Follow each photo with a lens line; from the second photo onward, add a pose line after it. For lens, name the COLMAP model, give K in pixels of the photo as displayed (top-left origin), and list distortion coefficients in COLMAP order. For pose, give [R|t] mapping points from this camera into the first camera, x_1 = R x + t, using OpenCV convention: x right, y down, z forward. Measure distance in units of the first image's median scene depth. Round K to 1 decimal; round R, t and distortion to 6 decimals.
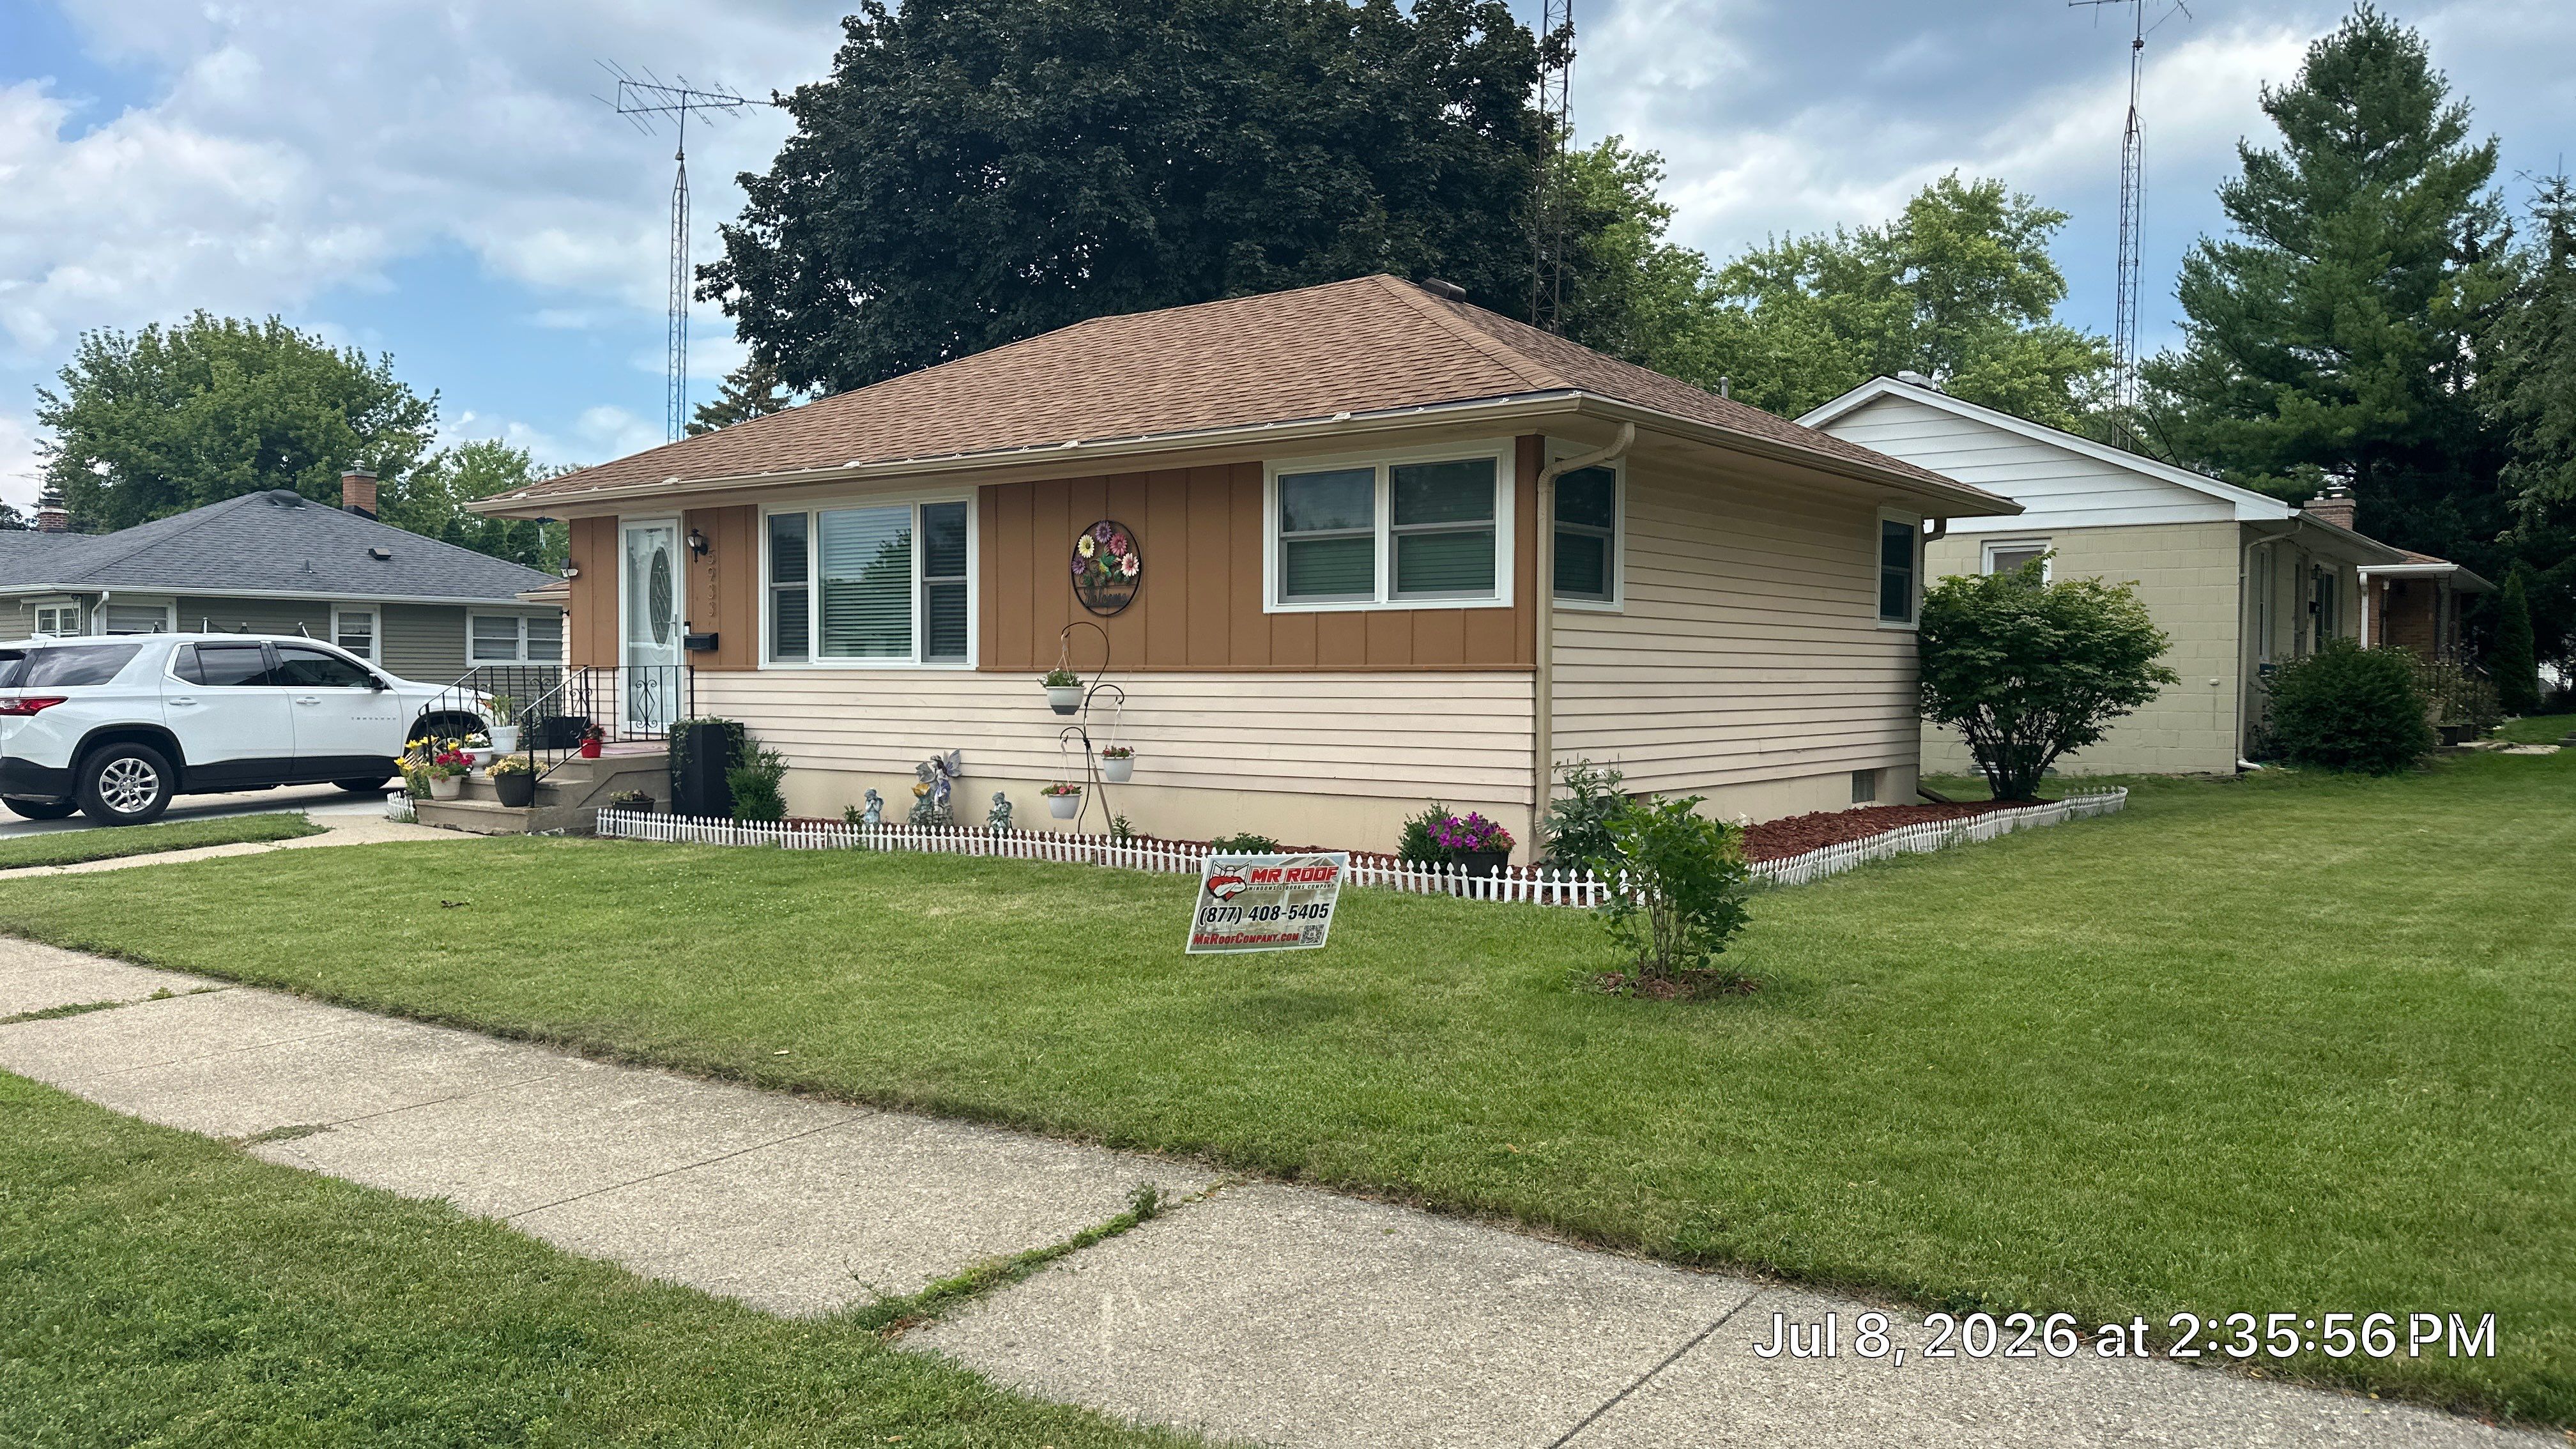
lens RADIAL K [[1822.7, 0, 1308.8], [0, 1822.7, 732.3], [0, 0, 1]] dist [0.066796, -0.083929]
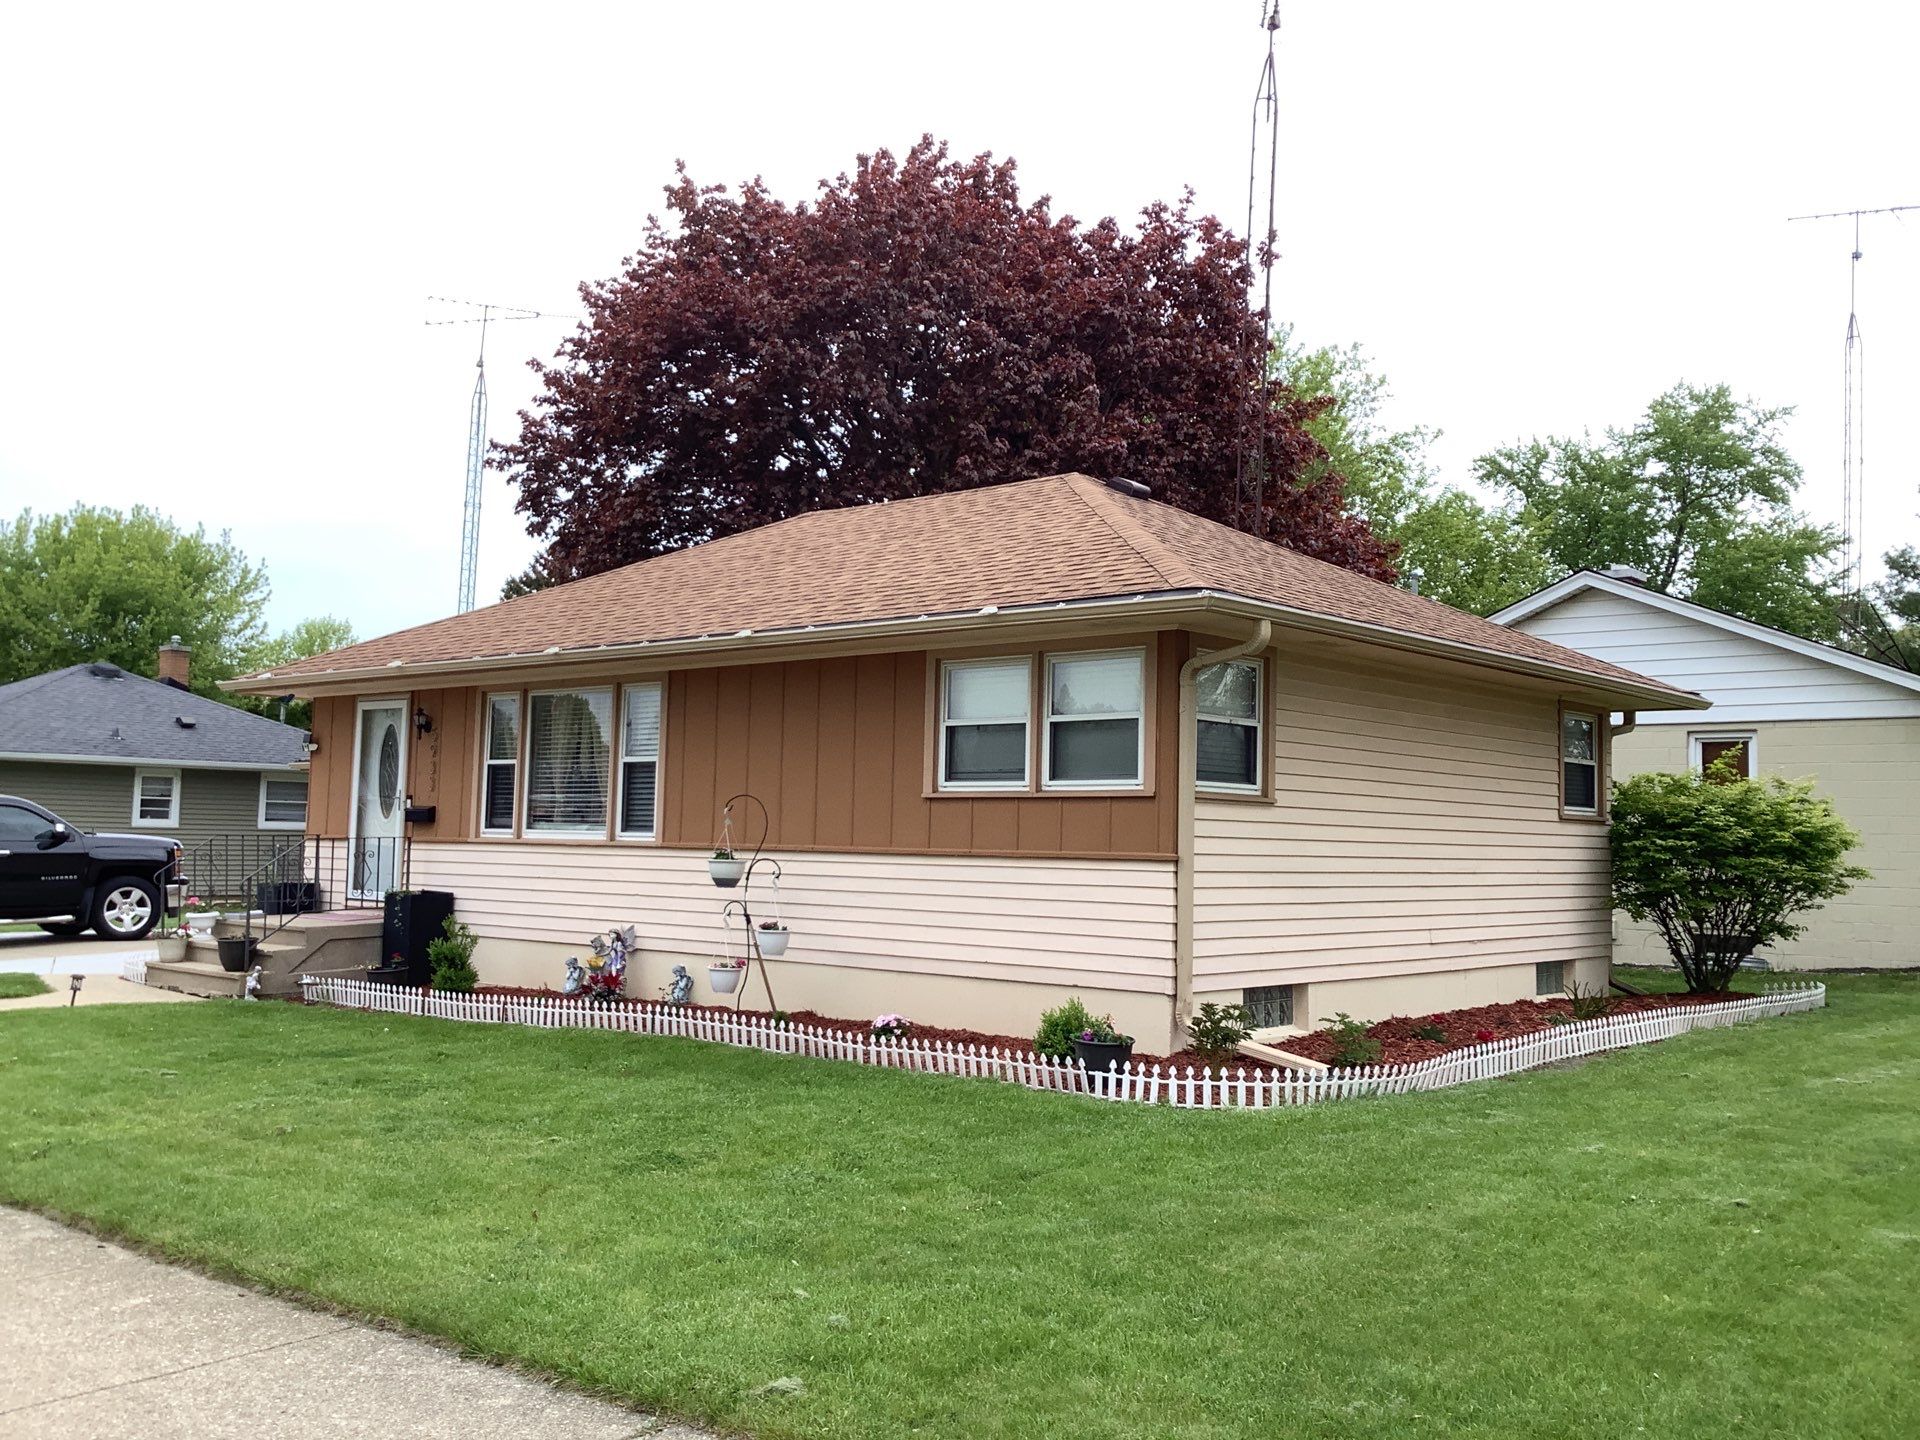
lens RADIAL K [[1756.3, 0, 973.9], [0, 1756.3, 692.7], [0, 0, 1]] dist [0.024067, 0.000000]
pose [[0.997562, 0.010514, -0.068995, 0.056579], [-0.018406, 0.993223, -0.114759, -0.008970], [0.067321, 0.115749, 0.990994, 0.014363]]
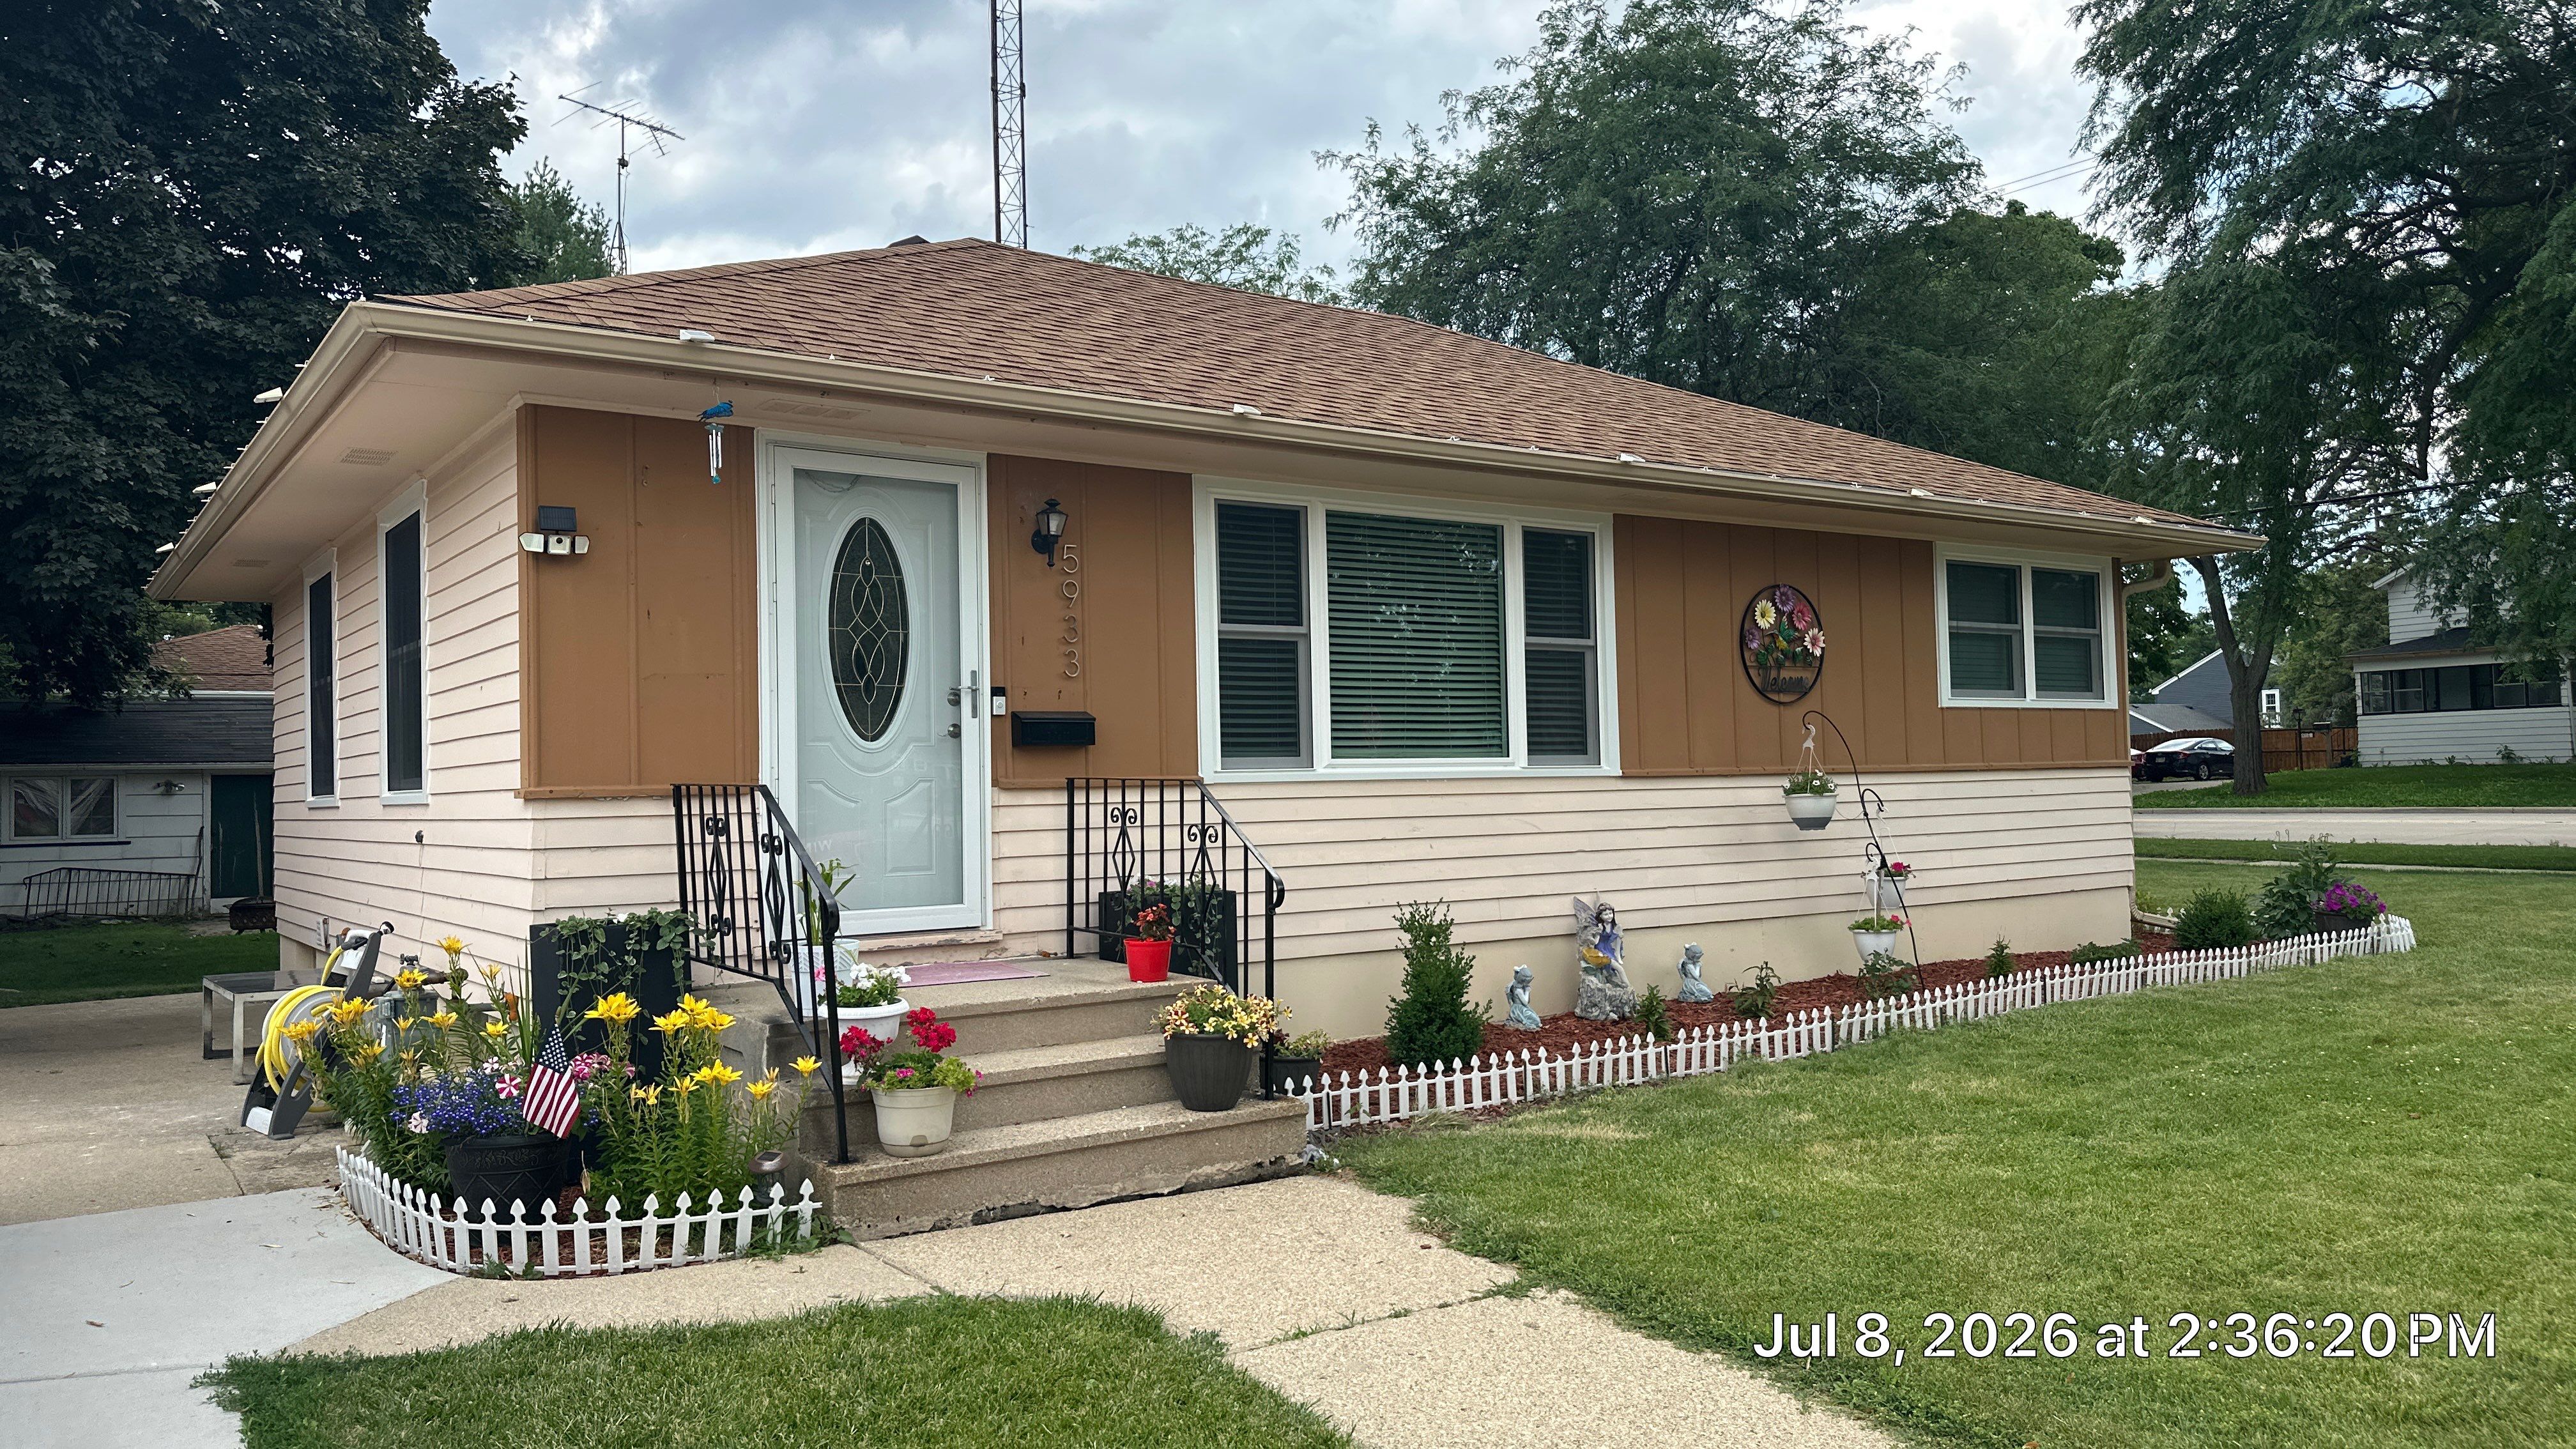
lens RADIAL K [[1822.7, 0, 1284.6], [0, 1822.7, 735.8], [0, 0, 1]] dist [0.066796, -0.083929]
pose [[0.307647, 0.018164, 0.951327, -0.803141], [0.052492, 0.997971, -0.036030, -0.028048], [-0.950051, 0.061022, 0.306070, 0.824168]]
